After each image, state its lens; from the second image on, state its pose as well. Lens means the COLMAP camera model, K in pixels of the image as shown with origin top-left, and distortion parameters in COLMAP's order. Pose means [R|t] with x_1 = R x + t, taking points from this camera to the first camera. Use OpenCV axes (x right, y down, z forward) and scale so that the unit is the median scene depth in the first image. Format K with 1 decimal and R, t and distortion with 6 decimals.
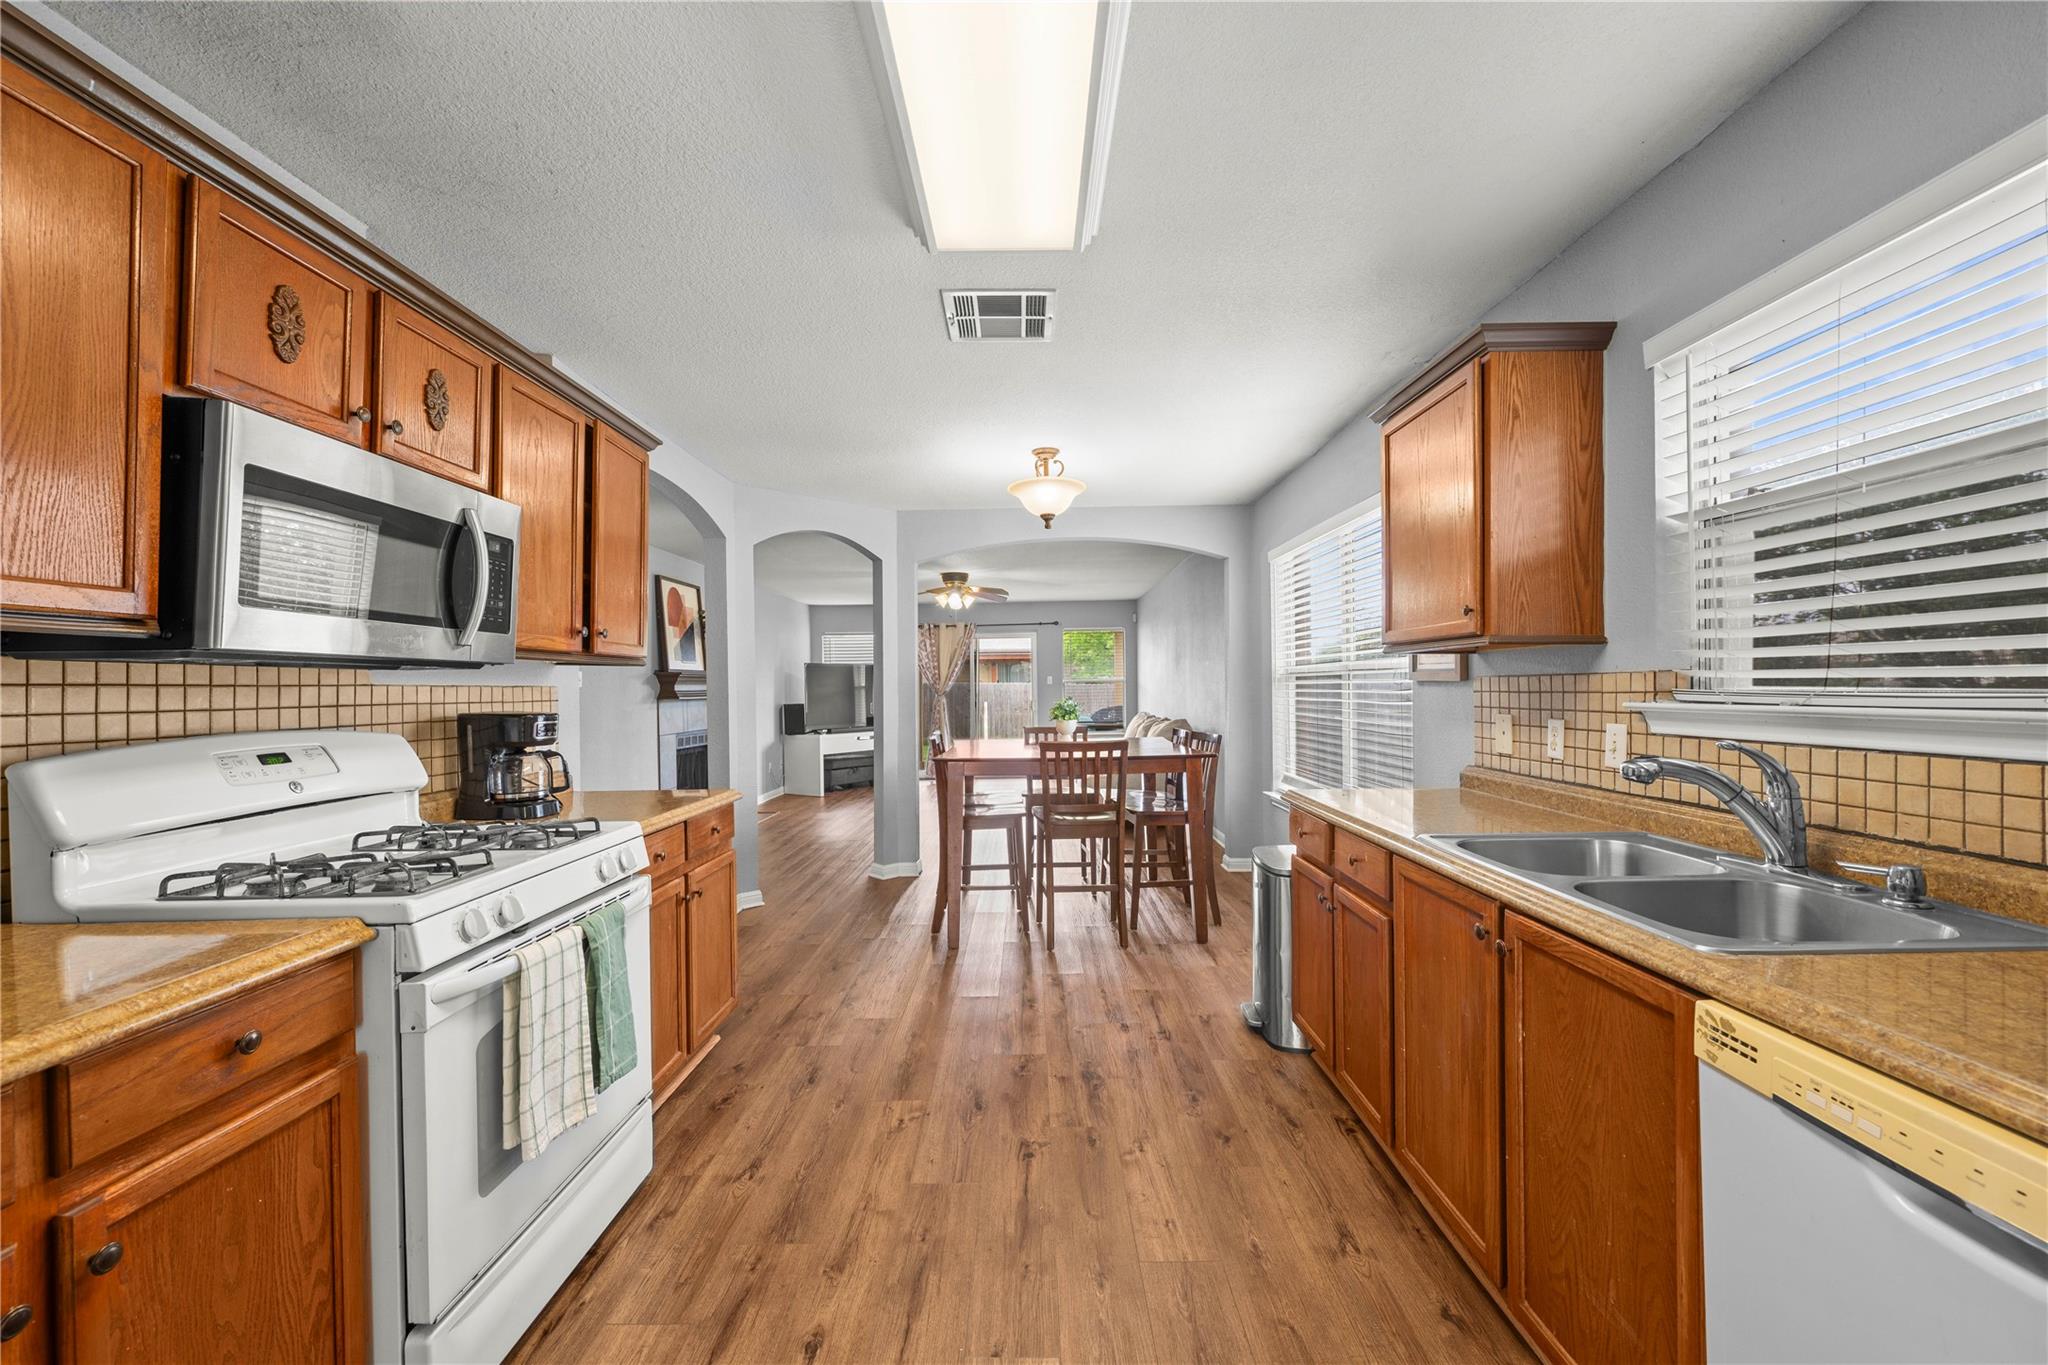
lens RADIAL K [[807.8, 0, 1042.6], [0, 807.8, 685.1], [0, 0, 1]] dist [0.003011, -0.001265]
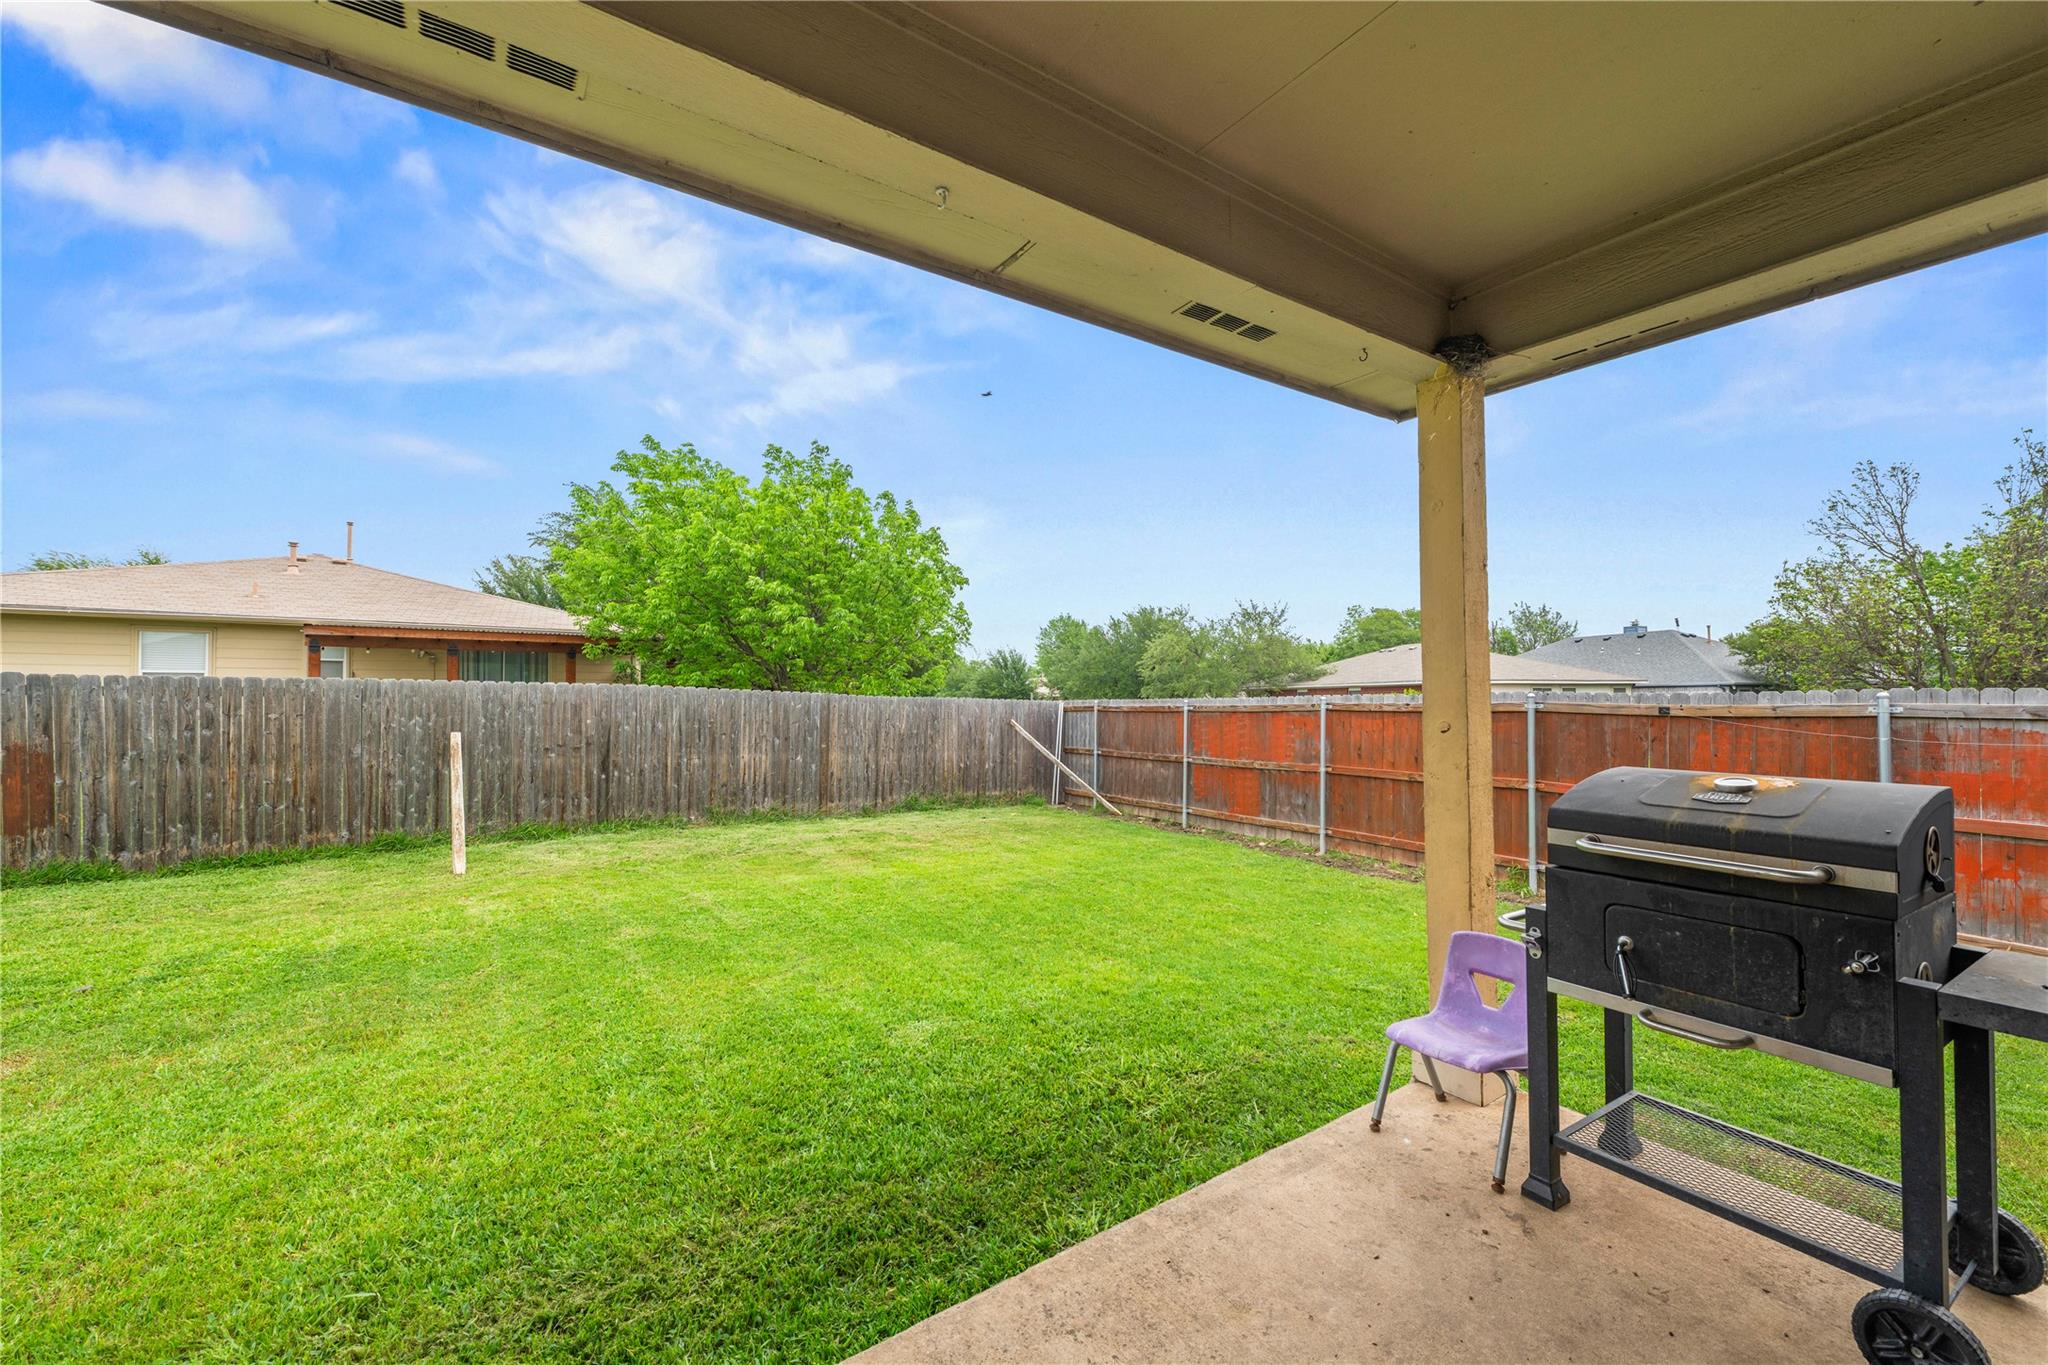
lens RADIAL K [[807.8, 0, 1020.9], [0, 807.8, 687.9], [0, 0, 1]] dist [0.003011, -0.001265]
pose [[0.828443, 0.014340, 0.559890, -0.576184], [-0.008041, 0.999874, -0.013711, 0.045871], [-0.560016, 0.006856, 0.828454, 5.212564]]
